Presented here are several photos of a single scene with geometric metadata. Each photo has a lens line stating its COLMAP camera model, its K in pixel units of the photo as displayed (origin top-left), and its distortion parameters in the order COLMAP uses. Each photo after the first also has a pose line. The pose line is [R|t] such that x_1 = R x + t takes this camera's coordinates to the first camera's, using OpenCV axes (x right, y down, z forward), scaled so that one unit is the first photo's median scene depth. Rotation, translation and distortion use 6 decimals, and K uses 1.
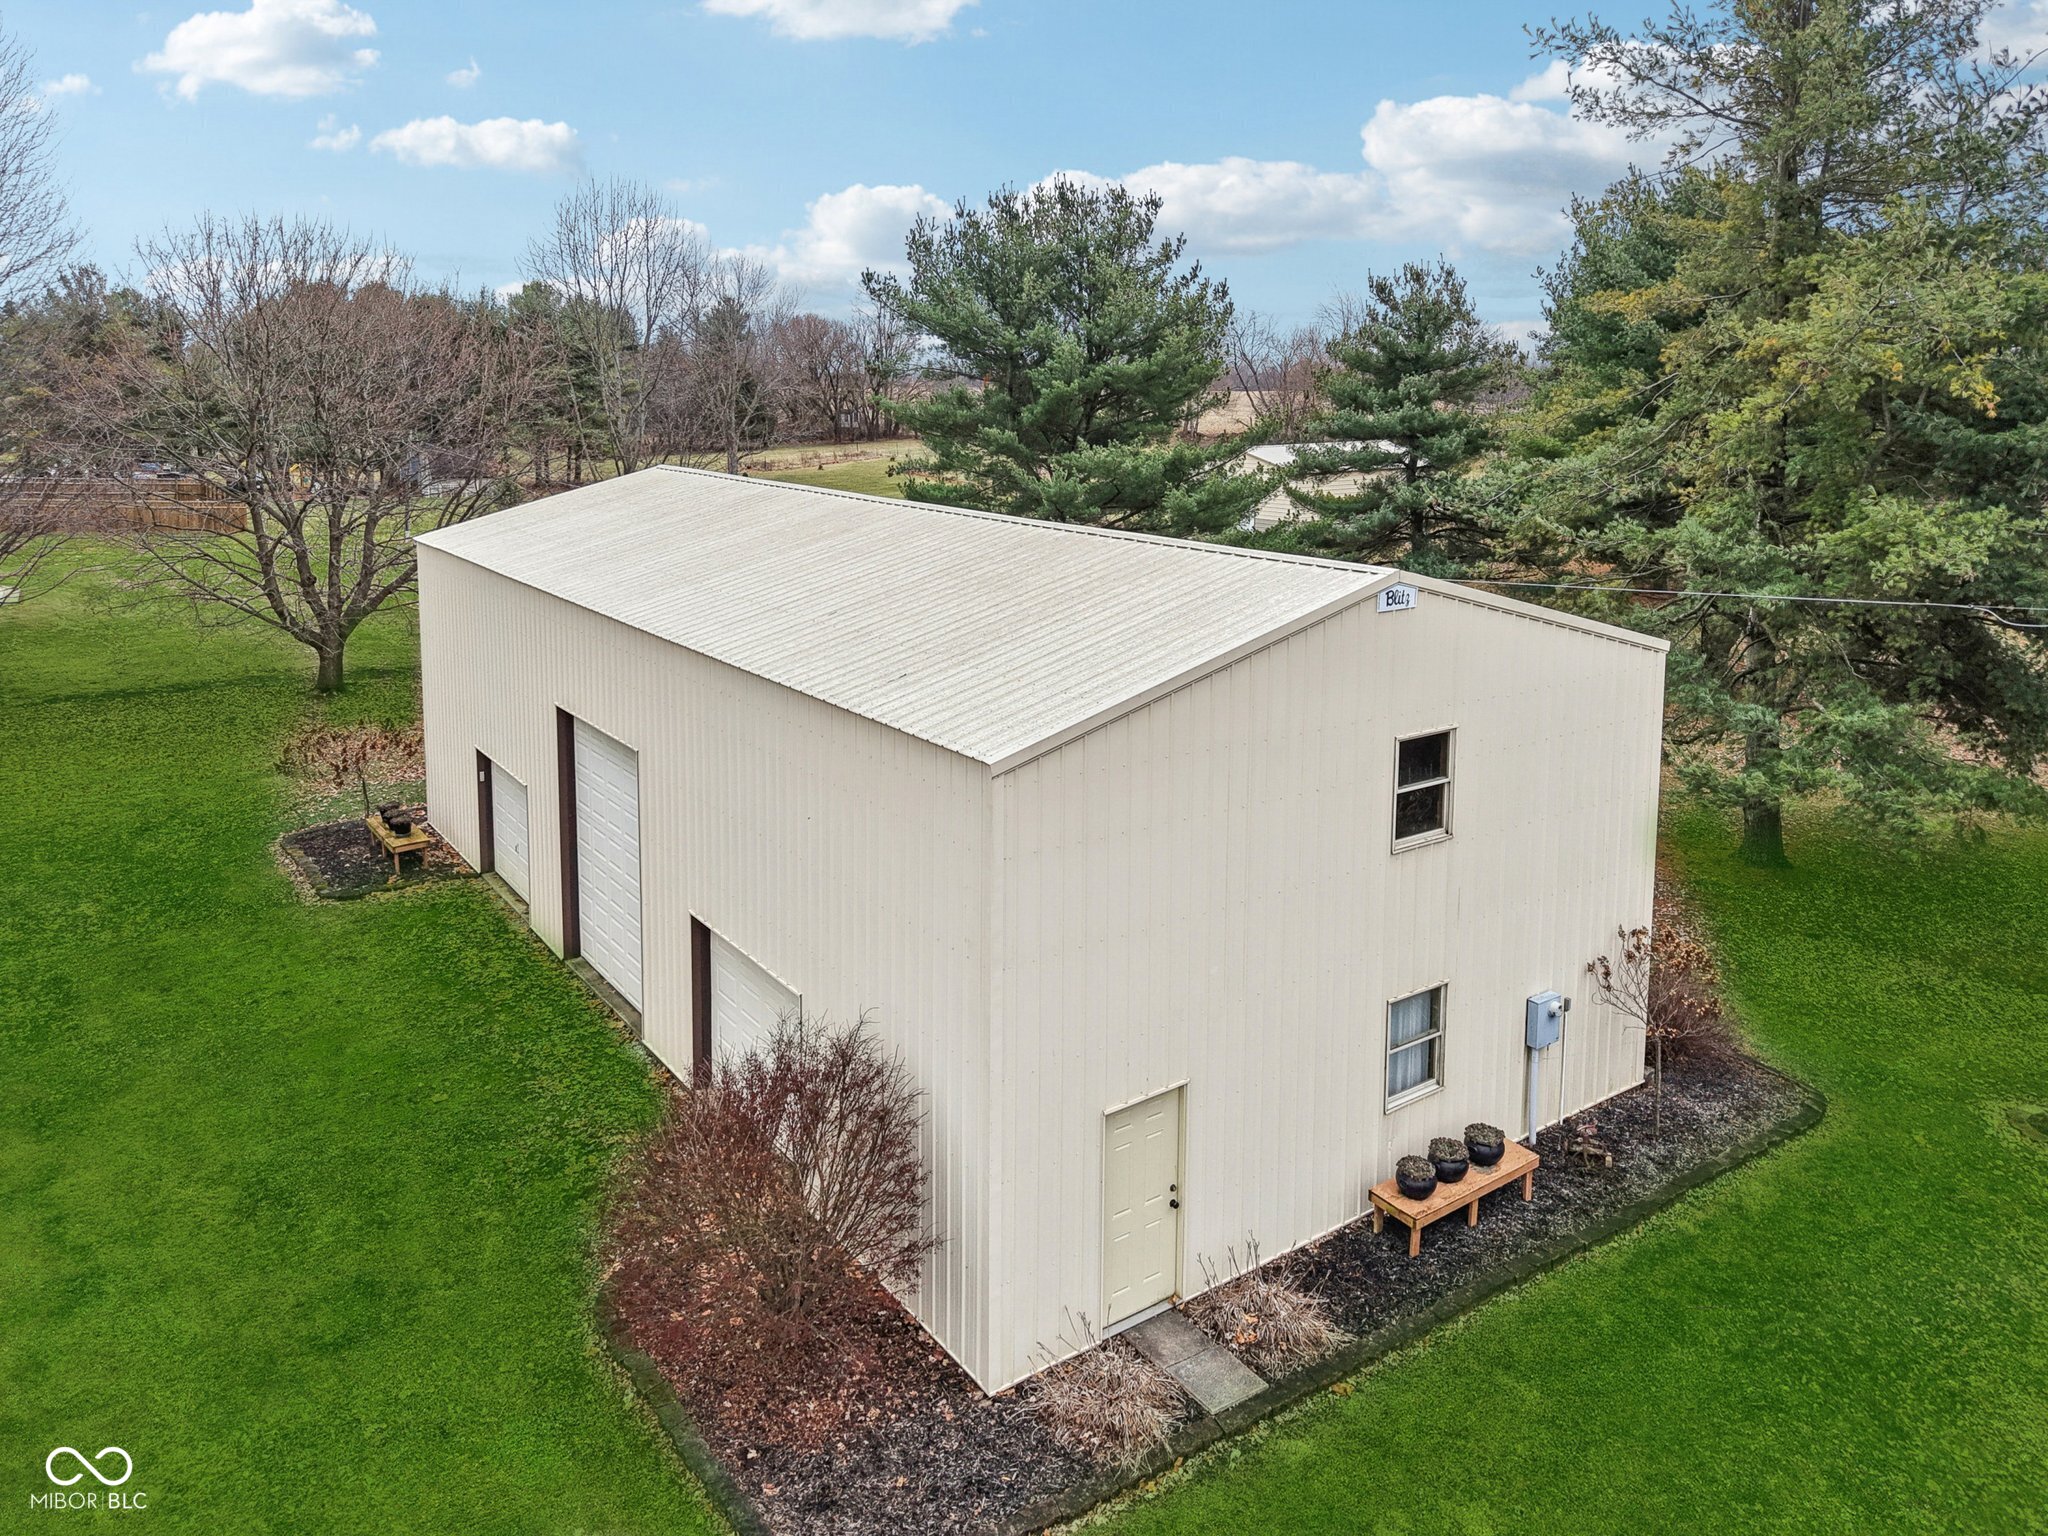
lens RADIAL K [[1438.7, 0, 1023.2], [0, 1438.7, 611.3], [0, 0, 1]] dist [0.000601, -0.002357]
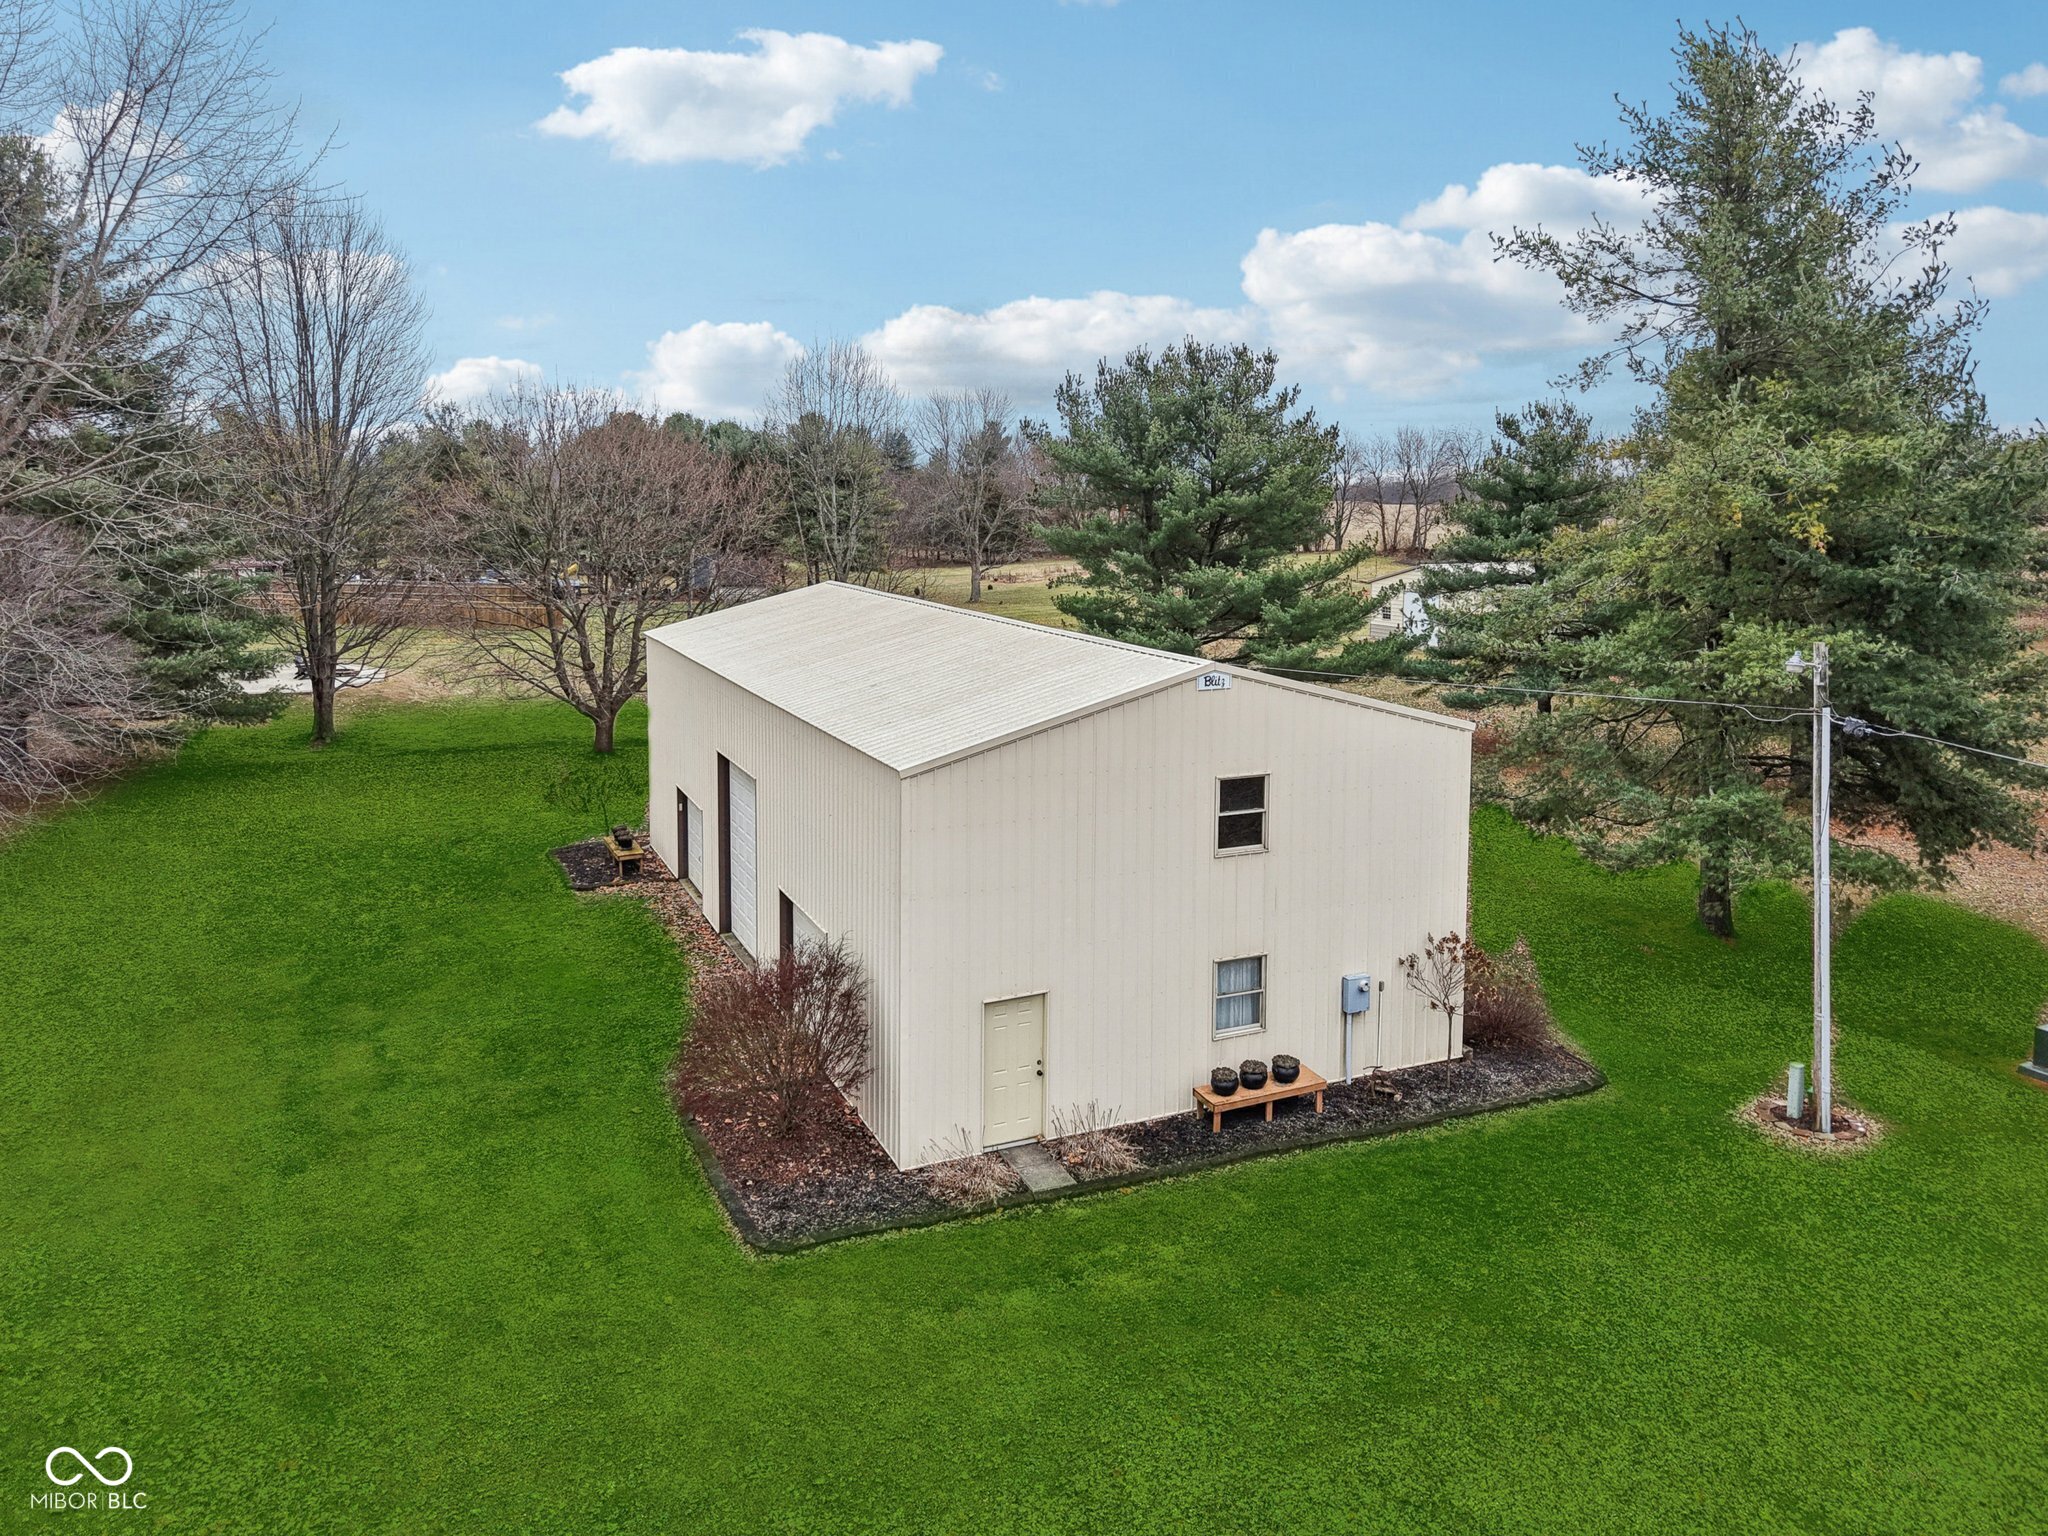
lens RADIAL K [[1415.7, 0, 1026.6], [0, 1415.7, 705.8], [0, 0, 1]] dist [0.017907, -0.029698]
pose [[0.981877, 0.028416, -0.187376, 0.287238], [-0.030358, 0.999511, -0.007502, 0.027392], [0.187071, 0.013054, 0.982260, -0.382463]]
